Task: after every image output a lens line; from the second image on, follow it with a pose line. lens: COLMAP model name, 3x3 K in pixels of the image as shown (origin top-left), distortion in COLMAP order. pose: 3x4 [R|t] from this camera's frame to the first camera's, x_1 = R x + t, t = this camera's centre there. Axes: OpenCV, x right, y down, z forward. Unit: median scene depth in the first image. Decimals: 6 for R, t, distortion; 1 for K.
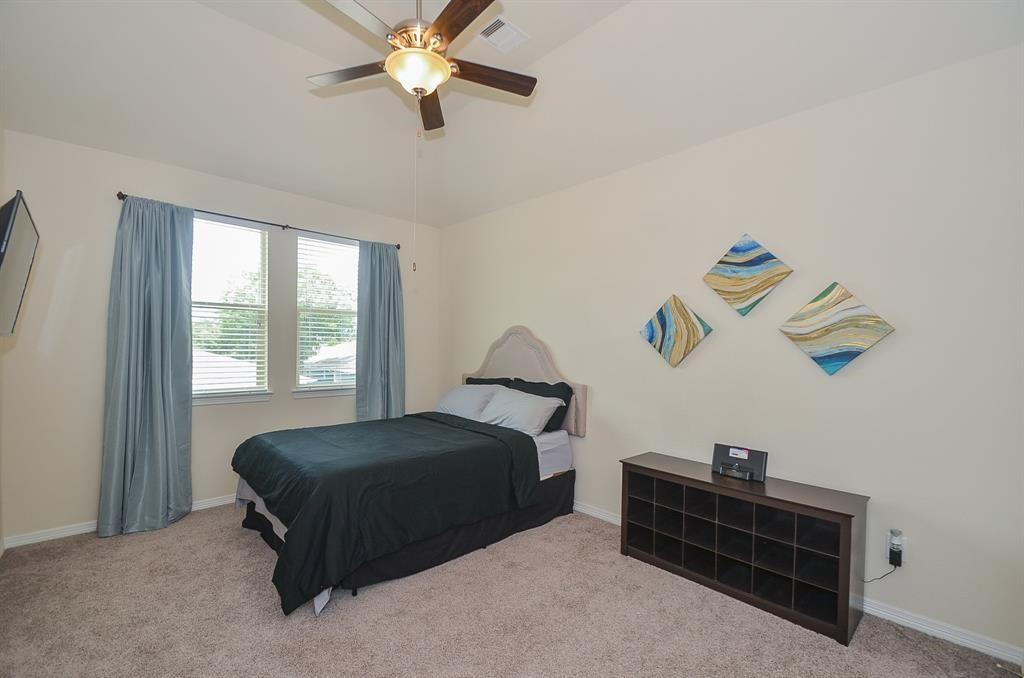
lens RADIAL K [[445.1, 0, 503.4], [0, 445.1, 349.6], [0, 0, 1]] dist [0.023748, -0.009839]
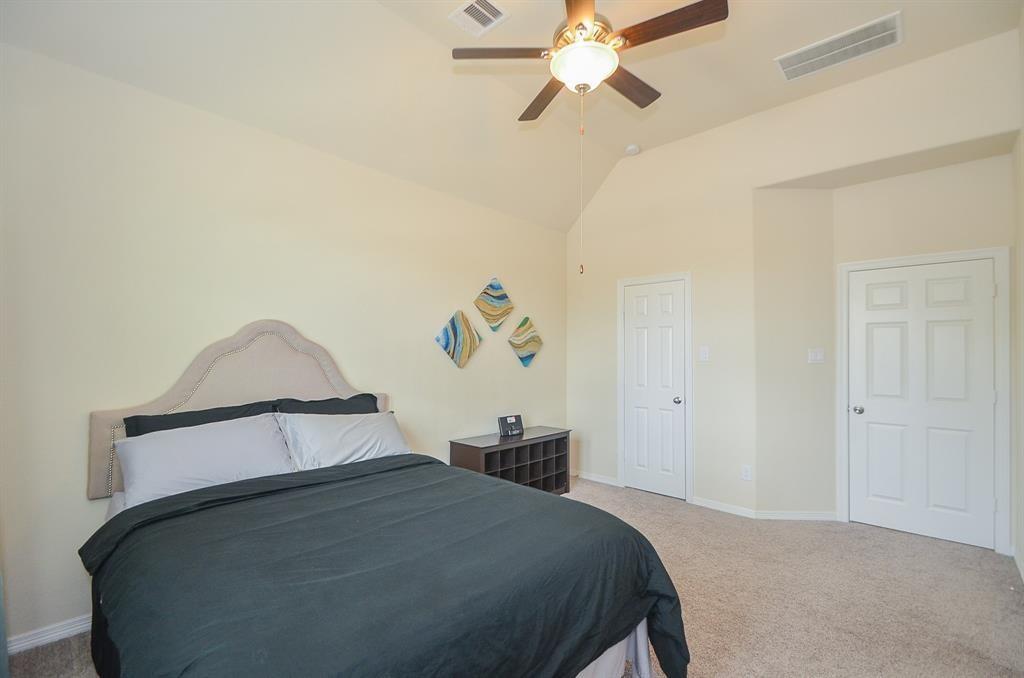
lens RADIAL K [[445.1, 0, 503.4], [0, 445.1, 349.6], [0, 0, 1]] dist [0.023748, -0.009839]
pose [[-0.068724, -0.004424, 0.997626, -0.964975], [0.000137, 0.999990, 0.004444, -0.019522], [-0.997636, 0.000442, -0.068723, 1.062686]]
